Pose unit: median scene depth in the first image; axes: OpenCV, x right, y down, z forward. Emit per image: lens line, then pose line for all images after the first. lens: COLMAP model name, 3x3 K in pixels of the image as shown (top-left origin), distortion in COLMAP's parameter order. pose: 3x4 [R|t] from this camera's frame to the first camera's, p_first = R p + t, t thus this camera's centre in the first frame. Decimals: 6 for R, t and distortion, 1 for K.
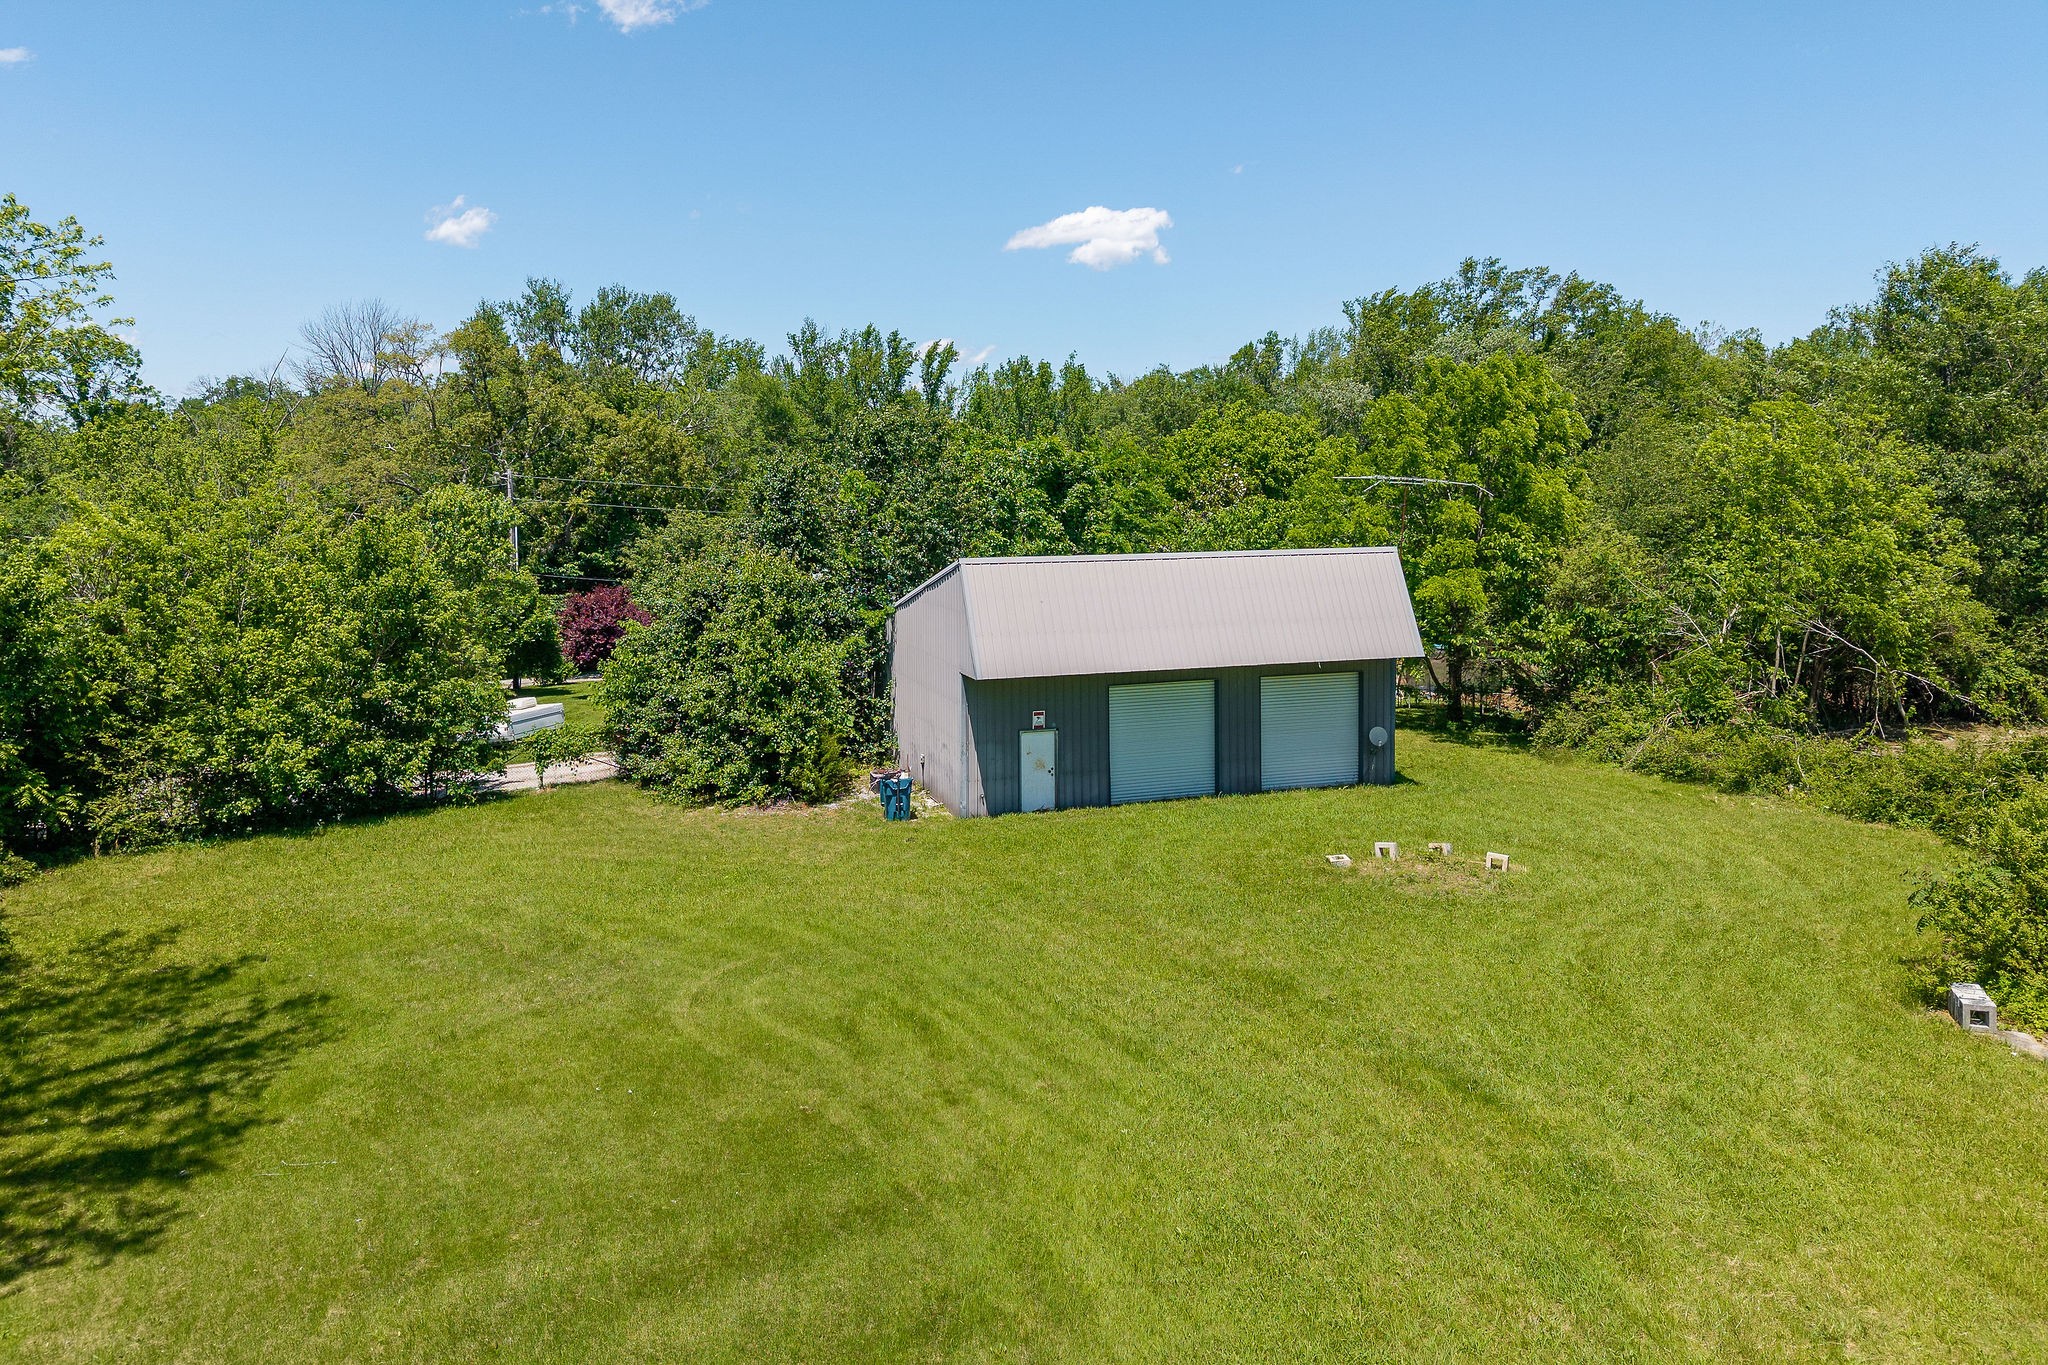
lens RADIAL K [[1350.4, 0, 1024.0], [0, 1350.4, 682.5], [0, 0, 1]] dist [0.006016, -0.001177]
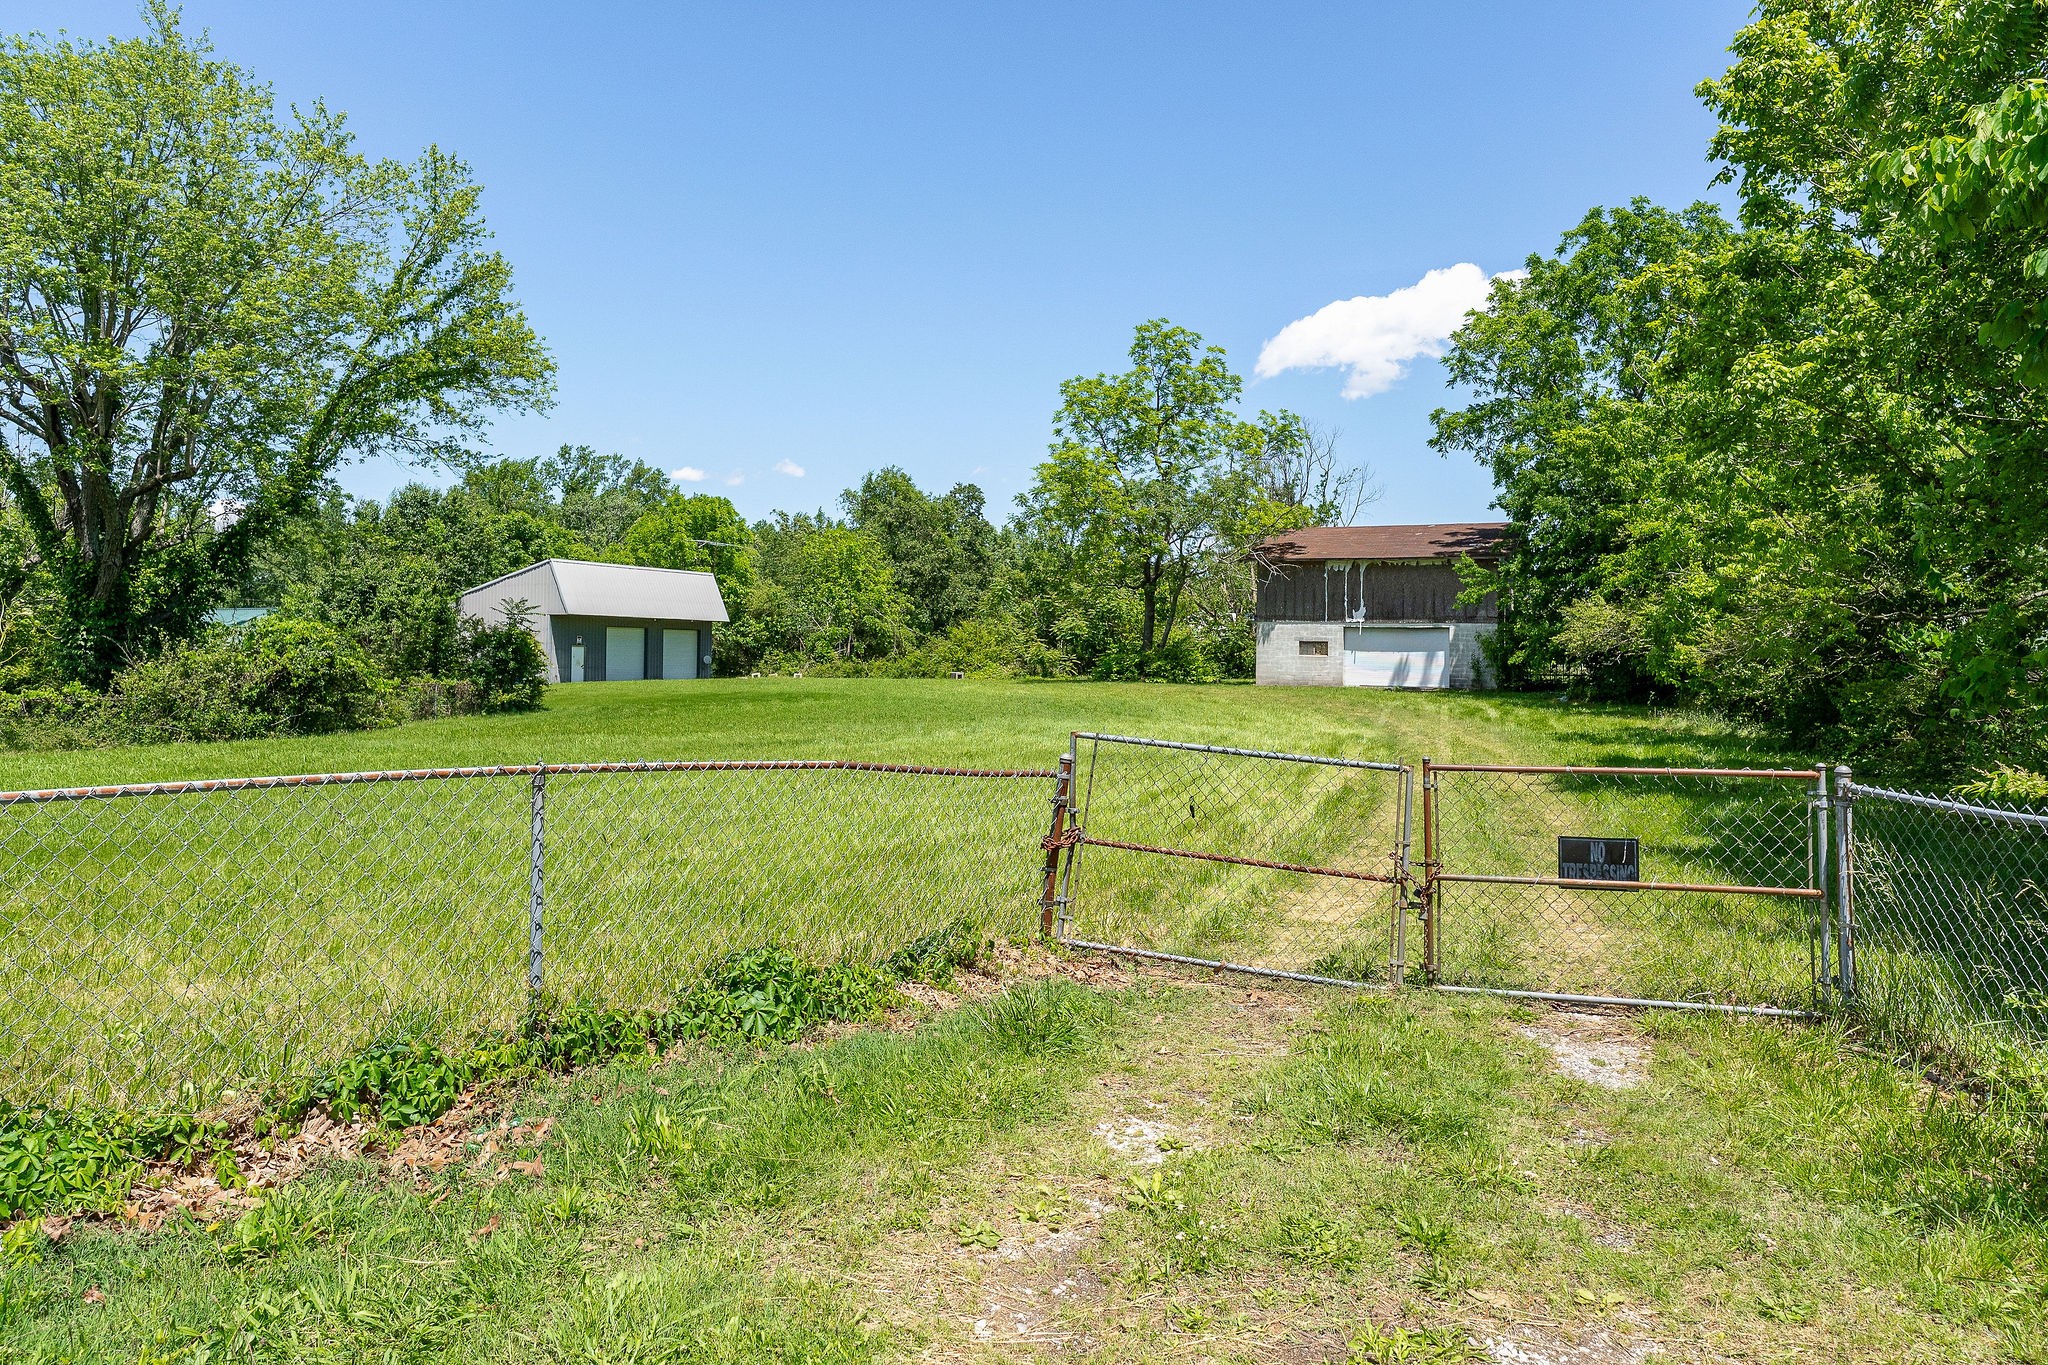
lens RADIAL K [[1350.4, 0, 1024.0], [0, 1350.4, 682.5], [0, 0, 1]] dist [0.006016, -0.001177]
pose [[0.746960, -0.000399, 0.664869, -0.838387], [0.086093, 0.991639, -0.096127, 0.345304], [-0.659271, 0.129044, 0.740749, -0.997983]]
